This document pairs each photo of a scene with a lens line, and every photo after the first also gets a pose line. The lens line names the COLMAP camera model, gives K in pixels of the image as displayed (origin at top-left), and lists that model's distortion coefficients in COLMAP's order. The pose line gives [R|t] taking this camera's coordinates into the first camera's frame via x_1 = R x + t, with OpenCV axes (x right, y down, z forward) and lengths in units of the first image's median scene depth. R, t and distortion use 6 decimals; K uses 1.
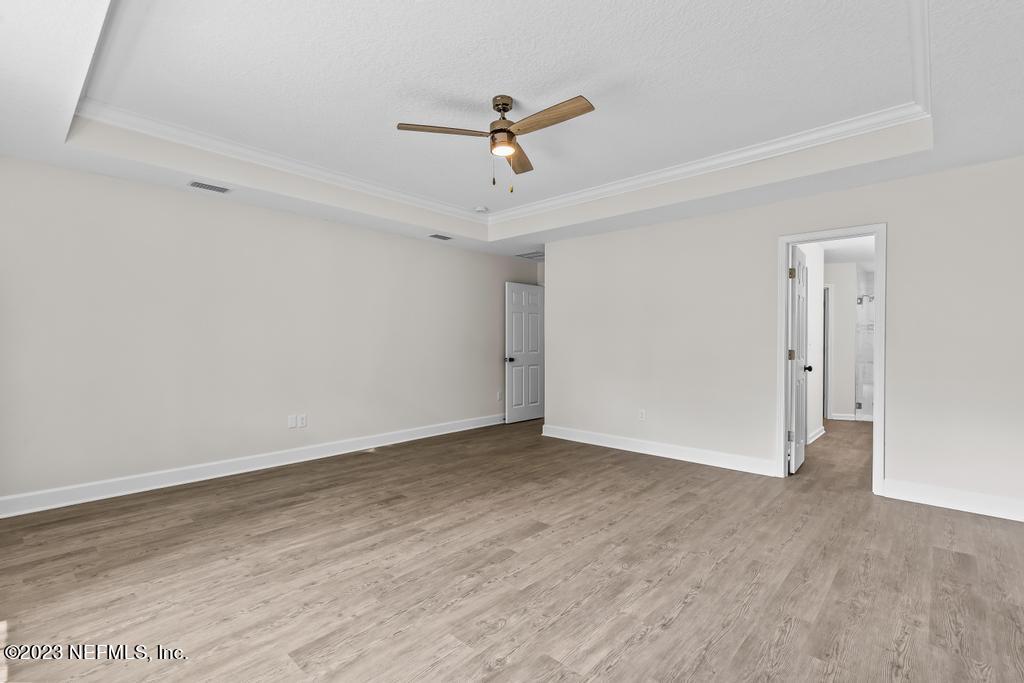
lens RADIAL K [[468.6, 0, 512.3], [0, 468.6, 341.4], [0, 0, 1]] dist [0.010764, -0.001125]
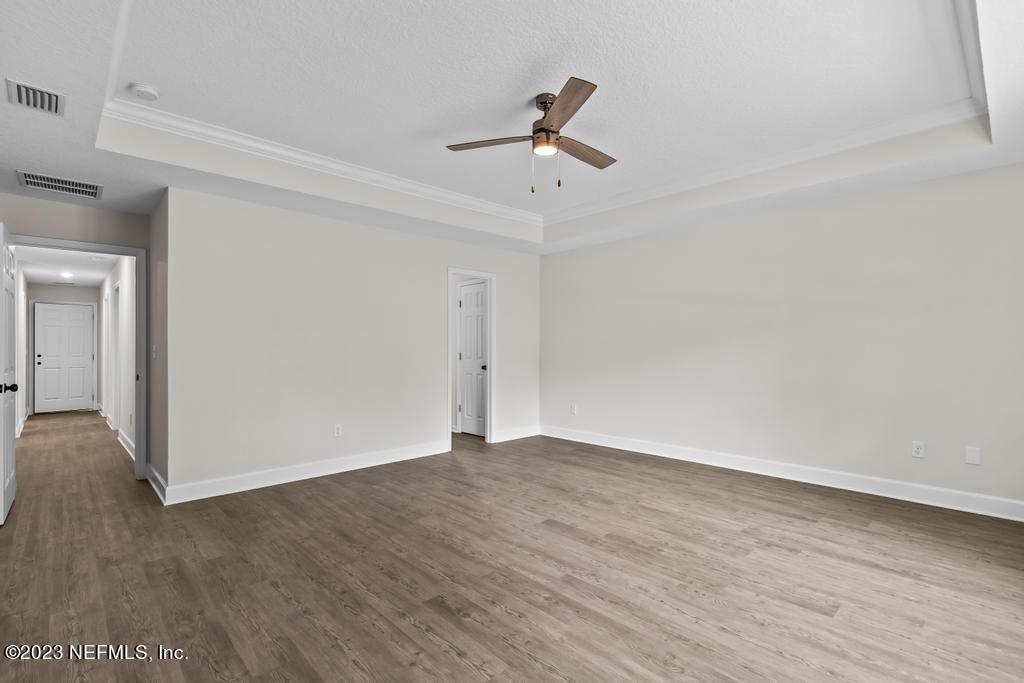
lens RADIAL K [[468.6, 0, 509.7], [0, 468.6, 345.7], [0, 0, 1]] dist [0.010764, -0.001125]
pose [[0.072768, 0.001722, 0.997347, -0.975871], [0.002292, 0.999996, -0.001893, -0.006243], [-0.997346, 0.002424, 0.072764, 0.980851]]
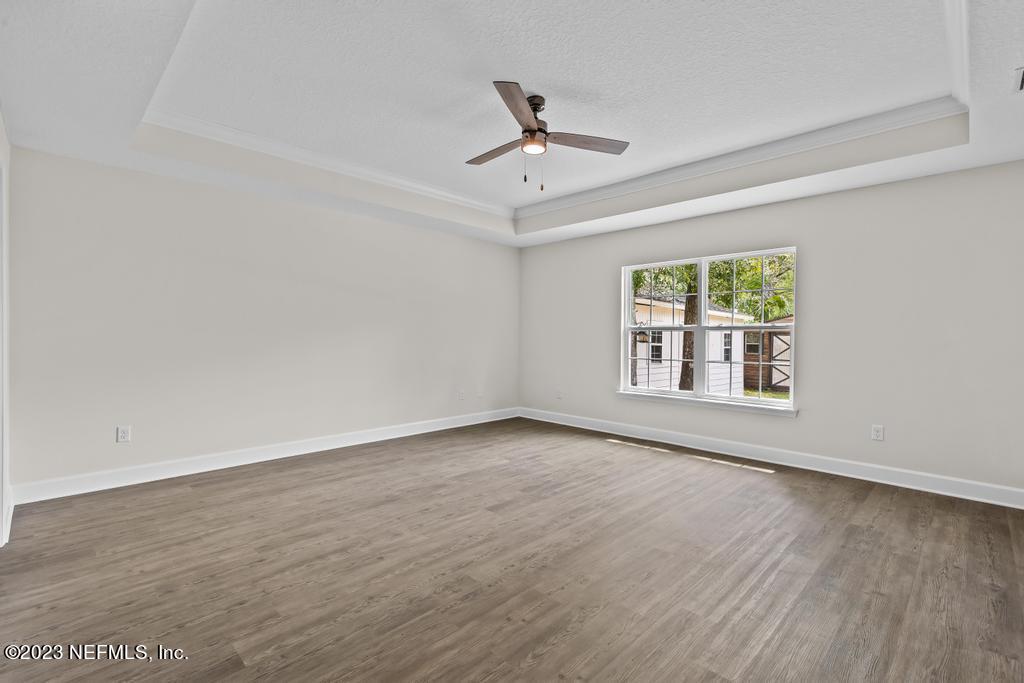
lens RADIAL K [[468.6, 0, 510.0], [0, 468.6, 339.0], [0, 0, 1]] dist [0.010764, -0.001125]
pose [[-0.998785, -0.010221, 0.048211, -0.020284], [-0.009702, 0.999893, 0.010991, -0.000727], [-0.048318, 0.010510, -0.998777, 1.981958]]
